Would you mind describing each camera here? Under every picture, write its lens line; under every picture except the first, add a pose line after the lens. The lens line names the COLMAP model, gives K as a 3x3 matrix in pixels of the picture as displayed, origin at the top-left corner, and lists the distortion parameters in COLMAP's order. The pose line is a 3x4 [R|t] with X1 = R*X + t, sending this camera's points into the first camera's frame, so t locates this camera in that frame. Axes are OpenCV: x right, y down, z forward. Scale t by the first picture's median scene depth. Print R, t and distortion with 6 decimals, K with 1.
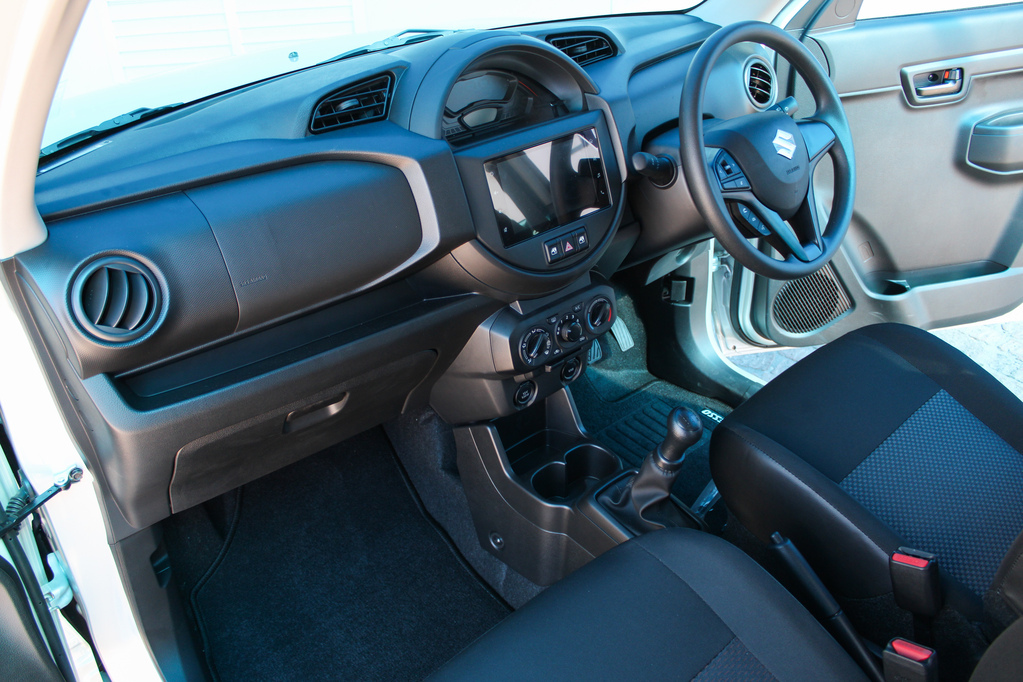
lens RADIAL K [[846.5, 0, 519.5], [0, 846.5, 337.0], [0, 0, 1]] dist [-0.144276, 0.106825]
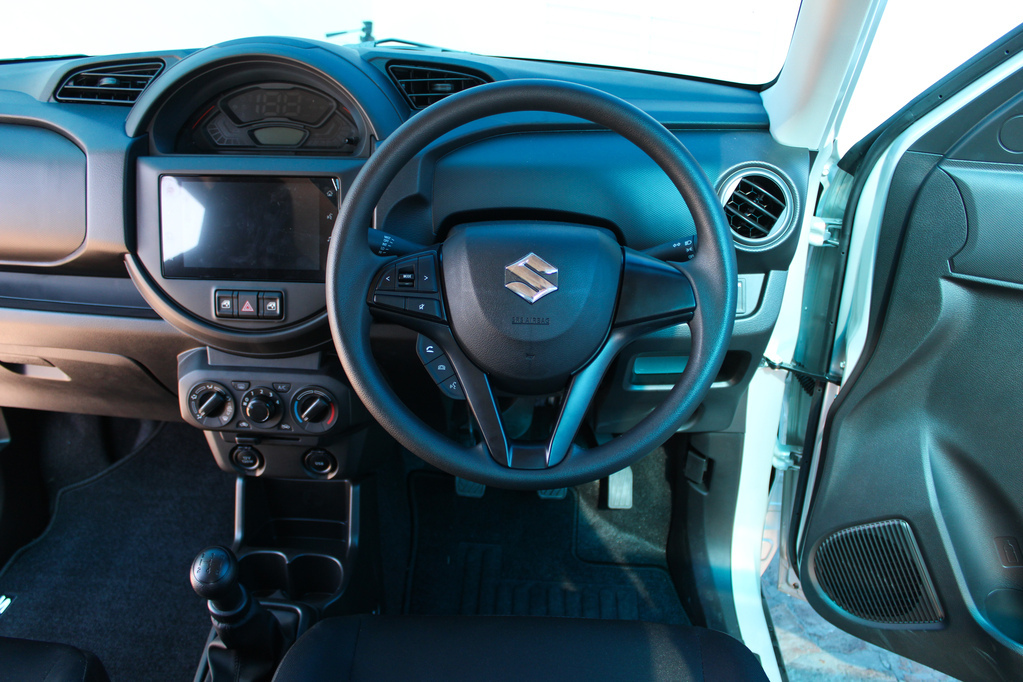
lens RADIAL K [[846.5, 0, 511.7], [0, 846.5, 341.9], [0, 0, 1]] dist [-0.144276, 0.106825]
pose [[0.724523, 0.370236, -0.581370, 0.717460], [-0.395468, 0.914128, 0.089302, -0.246700], [0.564510, 0.165212, 0.808724, 0.495905]]
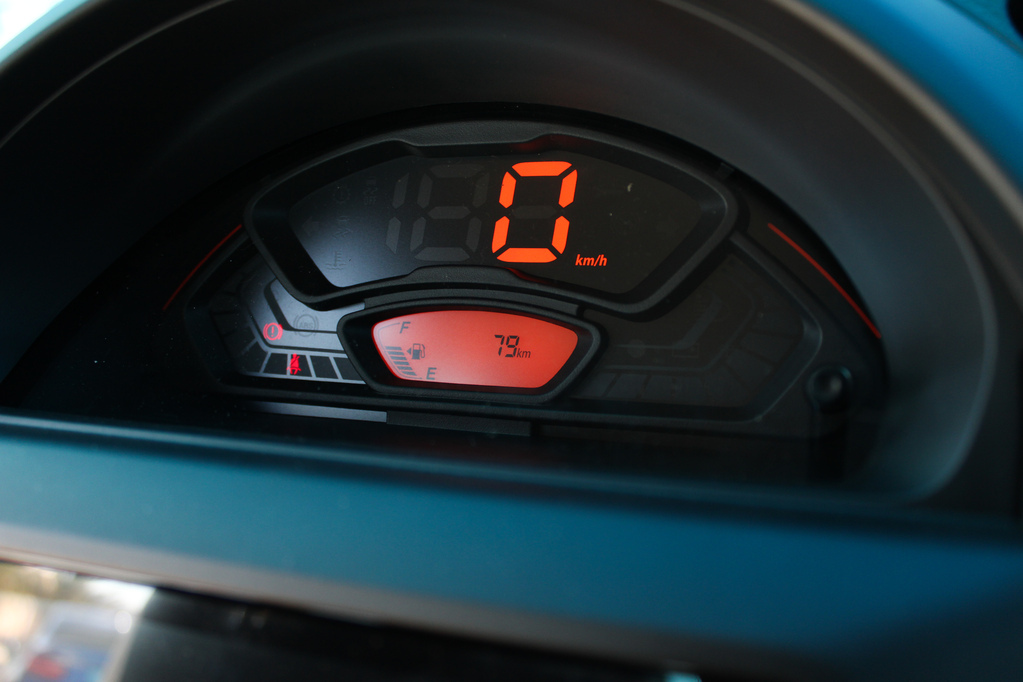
lens RADIAL K [[947.5, 0, 511.2], [0, 947.5, 340.5], [0, 0, 1]] dist [-0.013976, 0.000000]
pose [[0.472852, 0.217250, -0.853940, 0.155595], [-0.428304, 0.903605, -0.007279, -0.273905], [0.770043, 0.369188, 0.520321, 0.913789]]
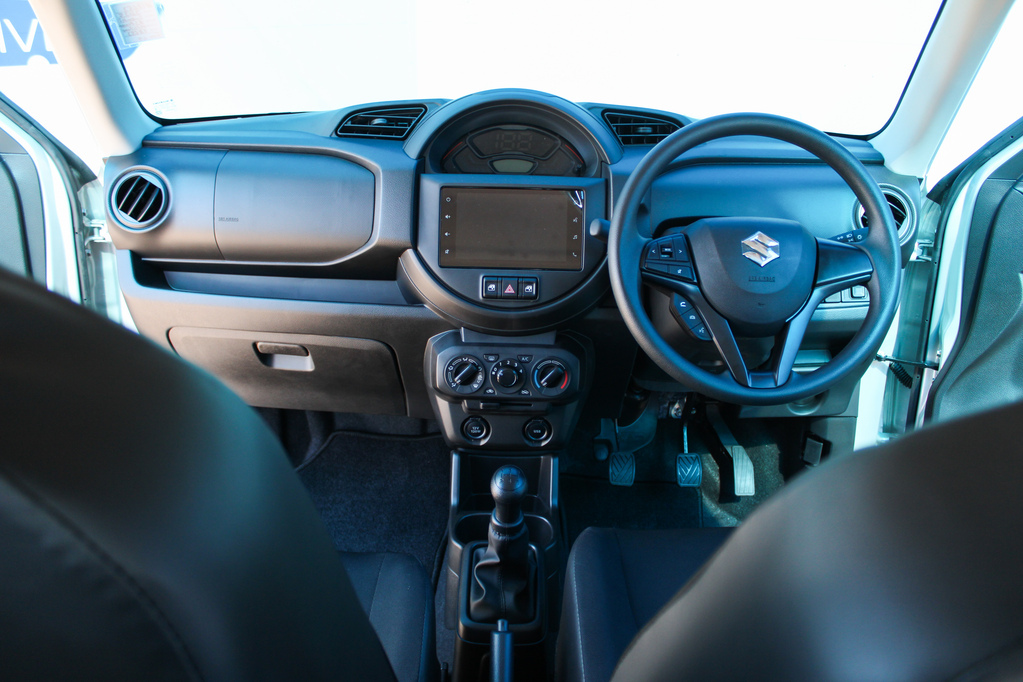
lens RADIAL K [[846.5, 0, 514.3], [0, 846.5, 342.2], [0, 0, 1]] dist [-0.144276, 0.106825]
pose [[0.745311, 0.285426, -0.602532, 0.700673], [-0.387222, 0.920997, -0.042694, -0.005114], [0.542744, 0.265134, 0.796952, 0.193220]]
